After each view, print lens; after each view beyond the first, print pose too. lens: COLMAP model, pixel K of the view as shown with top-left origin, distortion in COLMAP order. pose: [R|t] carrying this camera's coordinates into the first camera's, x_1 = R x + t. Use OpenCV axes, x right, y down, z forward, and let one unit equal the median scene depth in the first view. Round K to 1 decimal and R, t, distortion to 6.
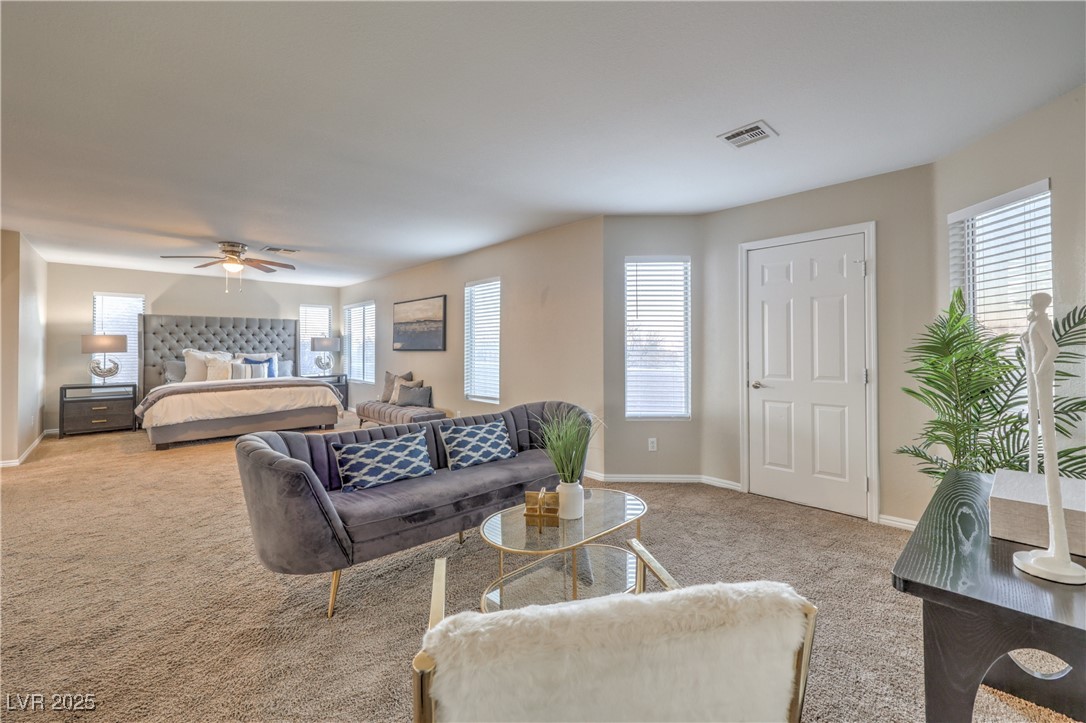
lens RADIAL K [[463.5, 0, 539.8], [0, 463.5, 346.6], [0, 0, 1]] dist [0.013895, -0.000069]
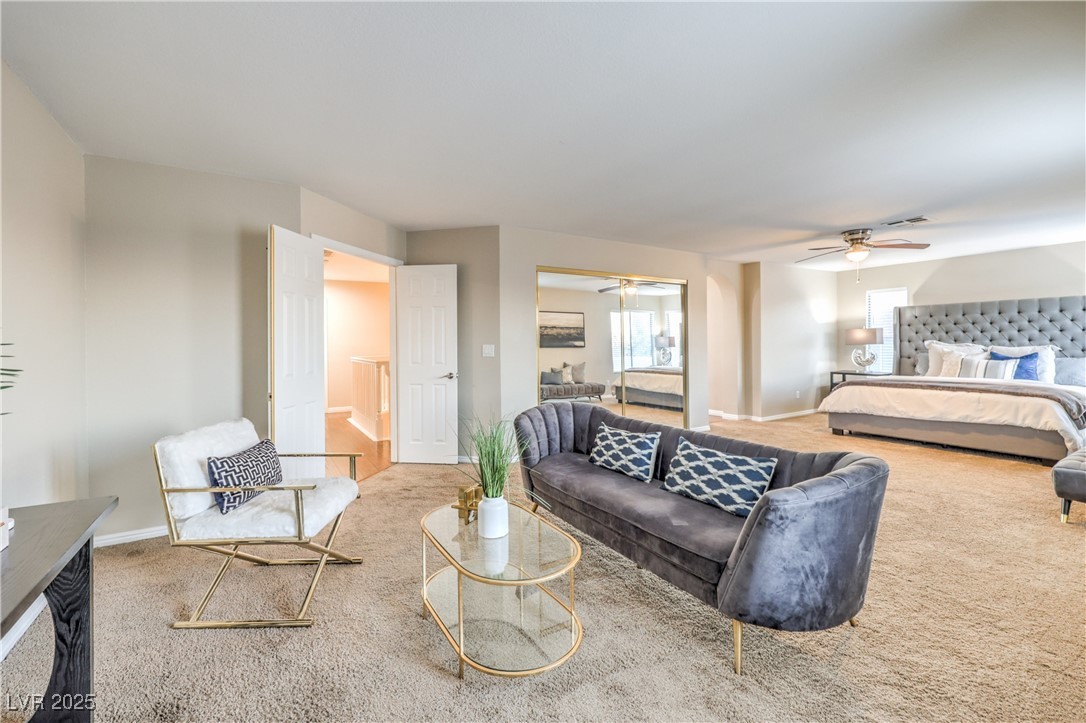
lens RADIAL K [[463.5, 0, 539.8], [0, 463.5, 346.6], [0, 0, 1]] dist [0.013895, -0.000069]
pose [[-0.199639, 0.011810, -0.979798, 0.312890], [0.013139, 0.999870, 0.009375, -0.002448], [0.979781, -0.011002, -0.199768, 0.432306]]
